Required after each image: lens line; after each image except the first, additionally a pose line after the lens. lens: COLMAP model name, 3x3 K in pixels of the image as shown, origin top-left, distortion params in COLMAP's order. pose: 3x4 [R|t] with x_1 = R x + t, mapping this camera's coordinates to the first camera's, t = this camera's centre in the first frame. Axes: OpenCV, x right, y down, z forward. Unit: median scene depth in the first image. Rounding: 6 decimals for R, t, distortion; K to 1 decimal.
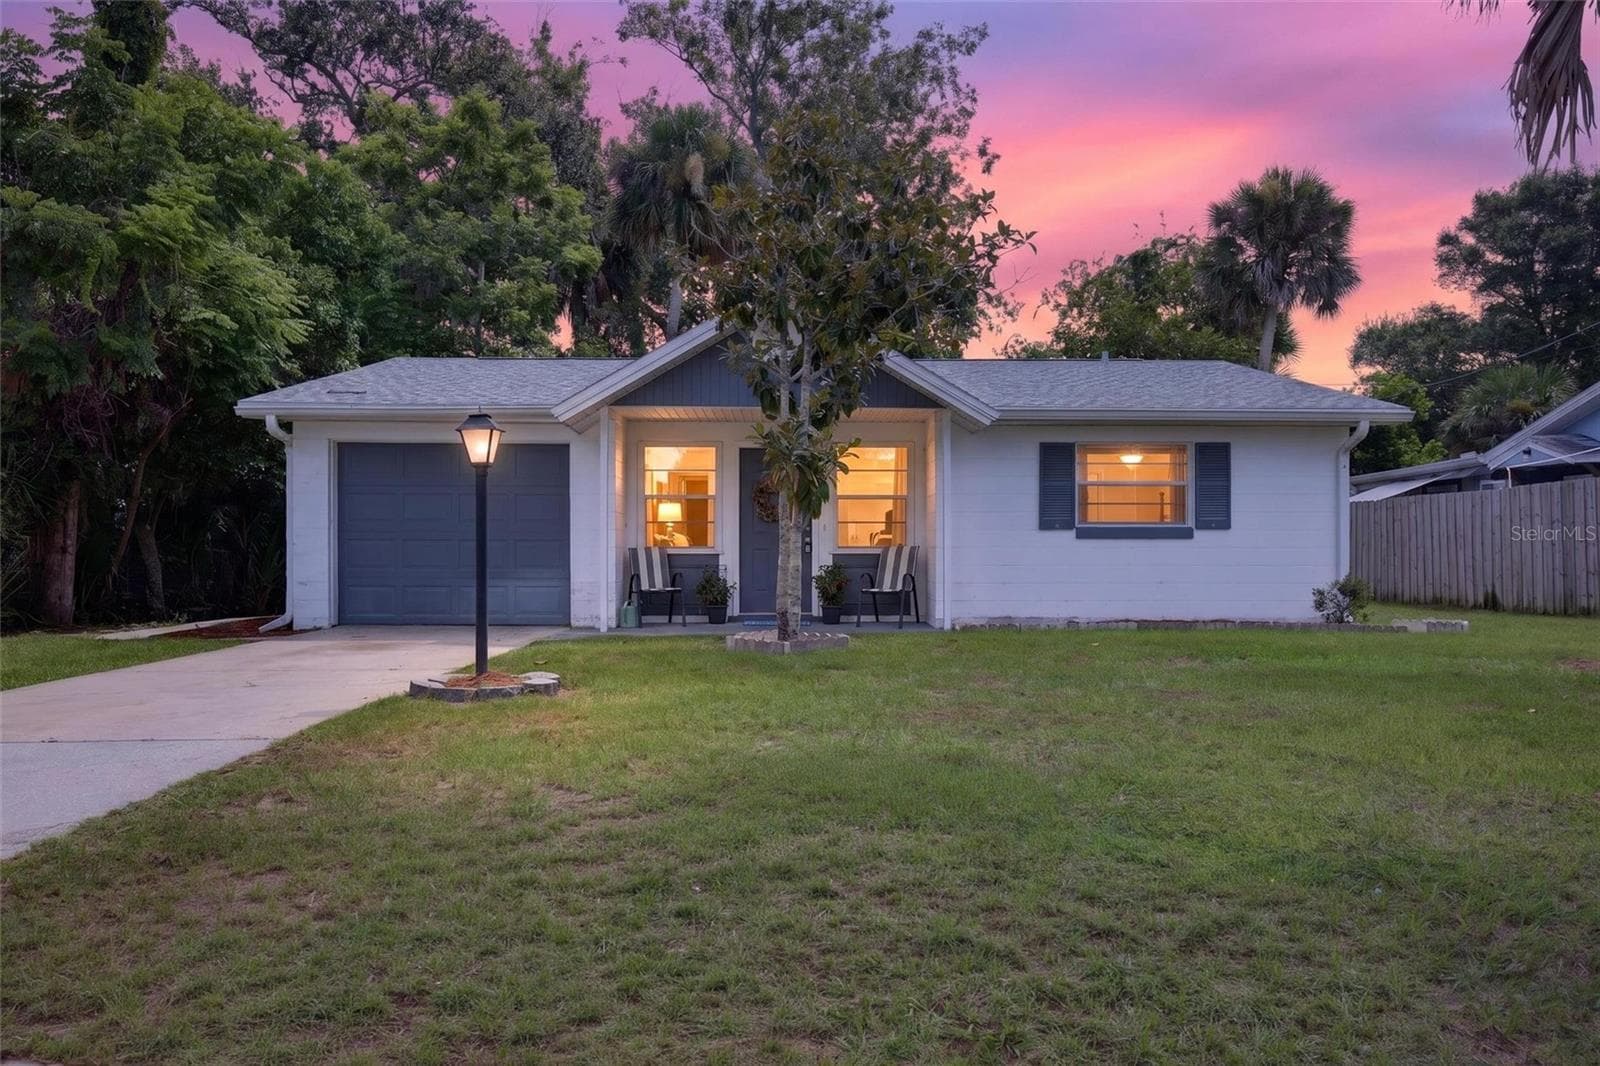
lens RADIAL K [[1127.3, 0, 800.3], [0, 1127.3, 514.5], [0, 0, 1]] dist [-0.002791, -0.005466]
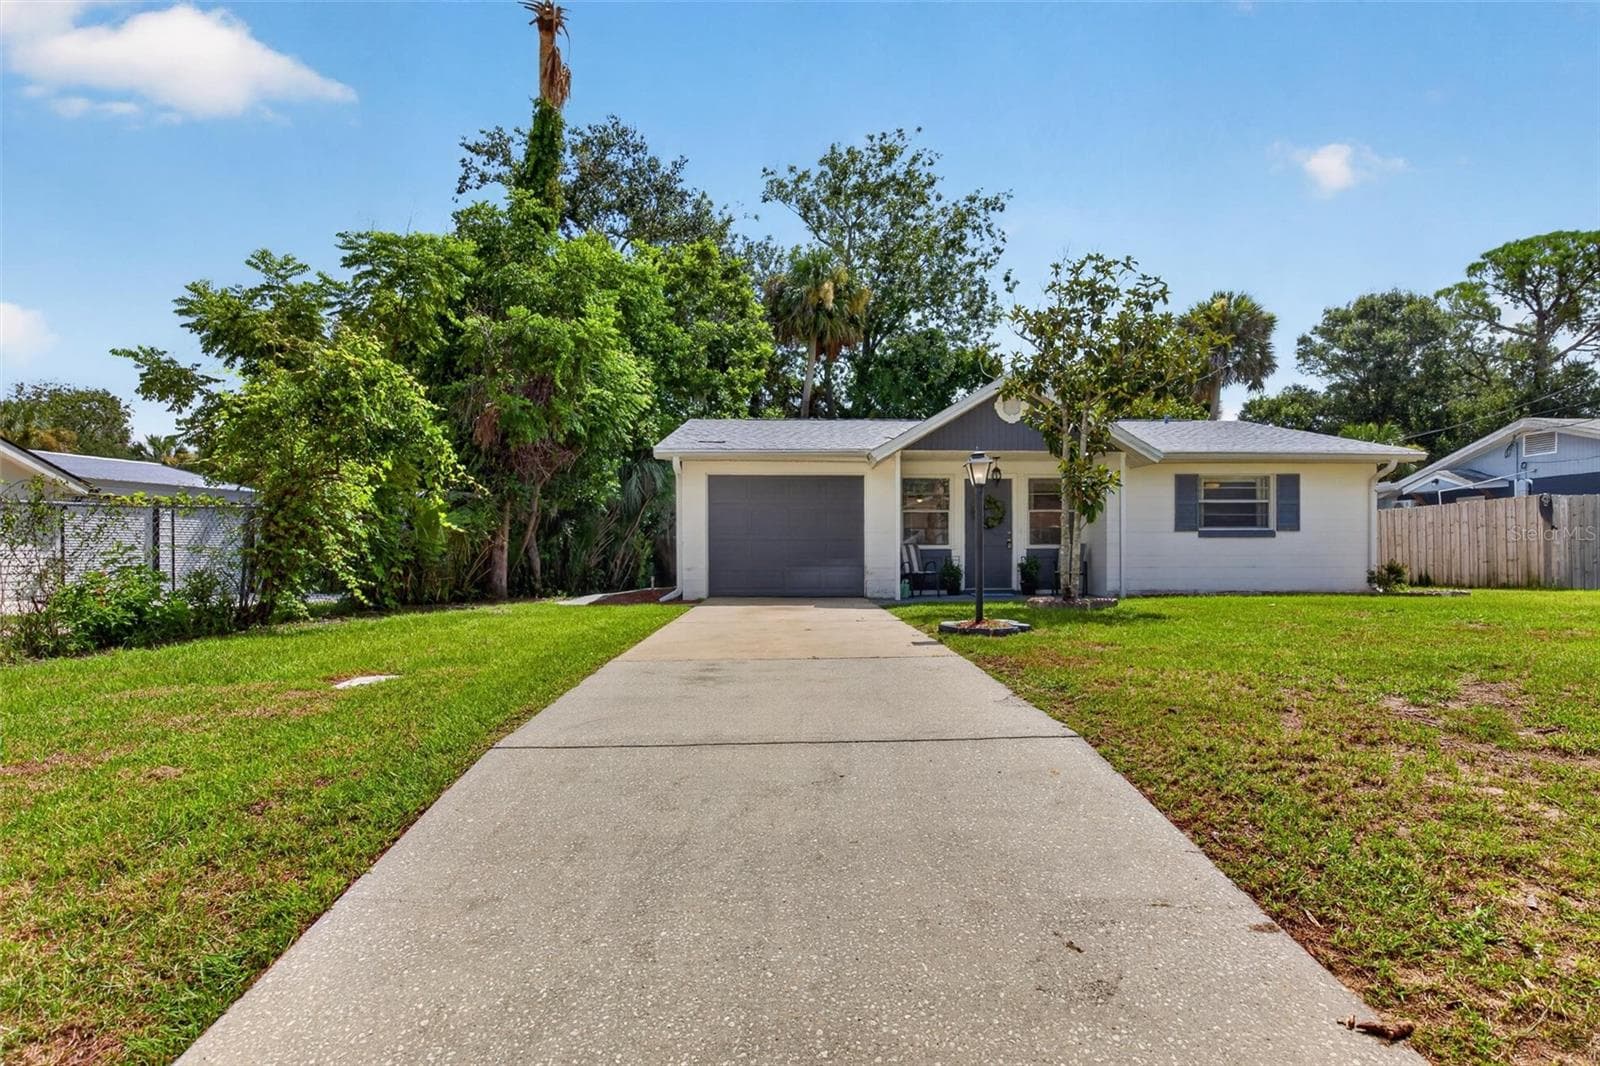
lens RADIAL K [[775.9, 0, 795.9], [0, 775.9, 558.2], [0, 0, 1]] dist [-0.035362, 0.000137]
pose [[0.999985, -0.004434, -0.003125, -0.259126], [0.004542, 0.999354, 0.035663, 0.008702], [0.002965, -0.035676, 0.999359, -0.031916]]
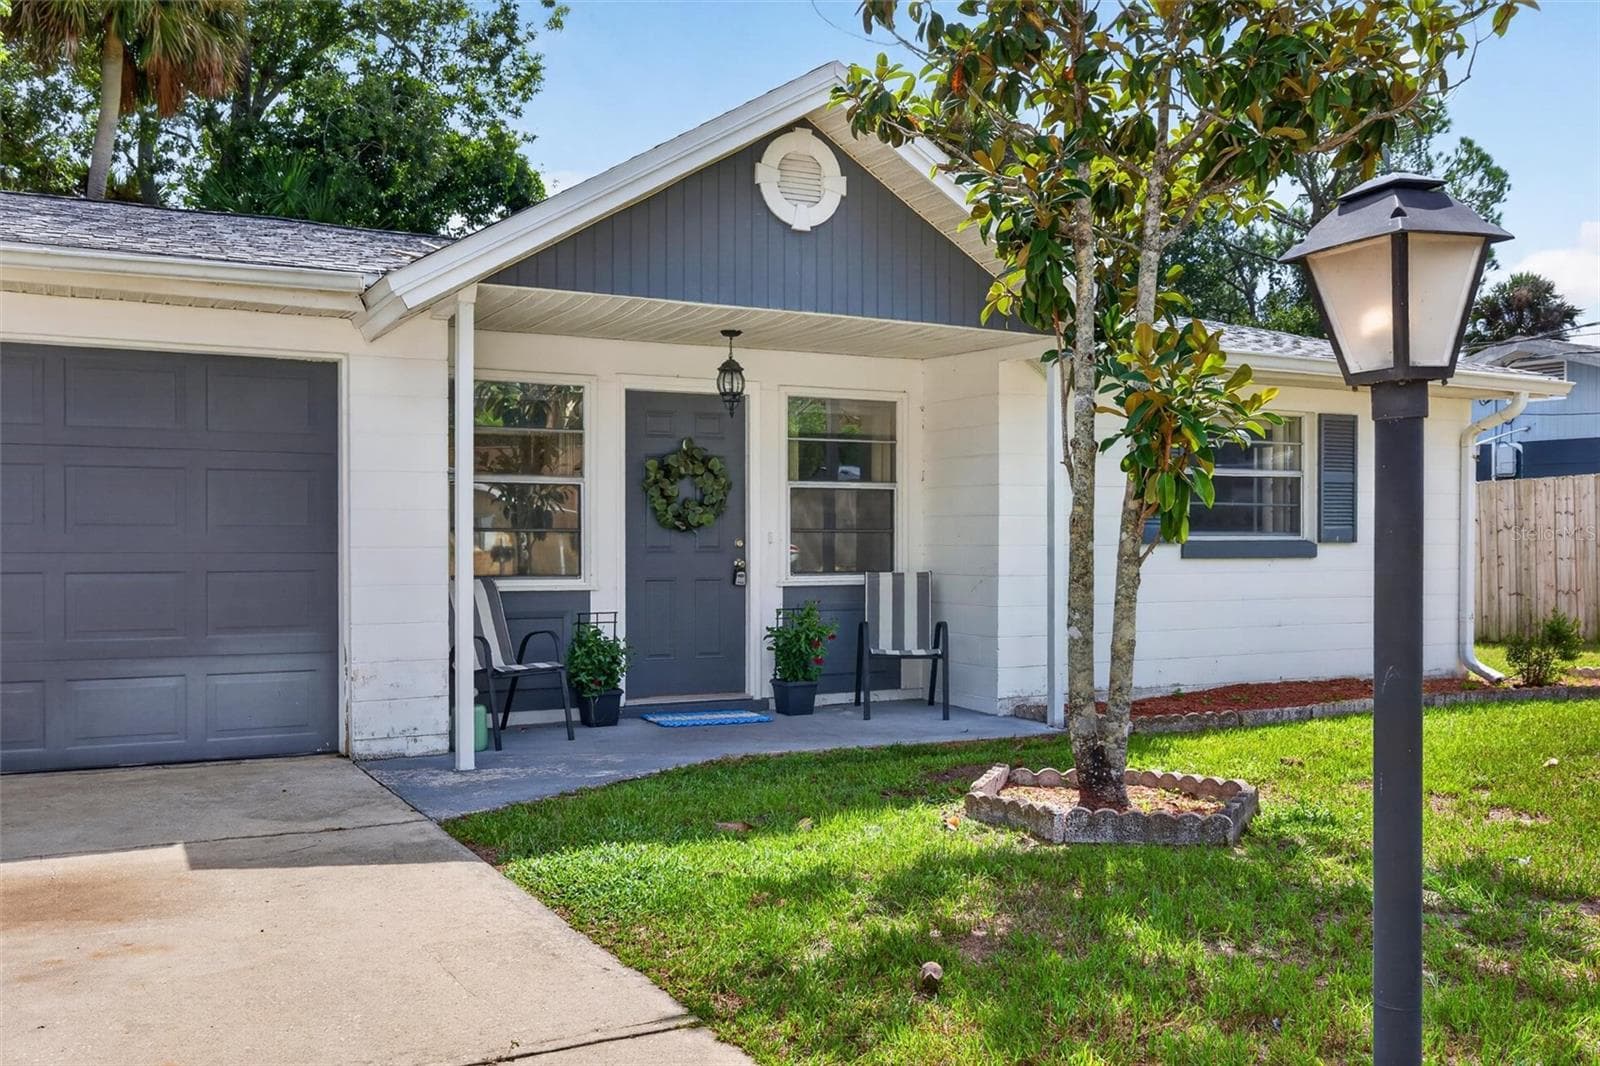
lens RADIAL K [[1372.8, 0, 801.4], [0, 1372.8, 564.8], [0, 0, 1]] dist [-0.030824, 0.000519]
pose [[0.878786, -0.011312, 0.477083, -0.272476], [-0.009798, 0.999081, 0.041736, -0.004430], [-0.477116, -0.041352, 0.877867, 0.375467]]
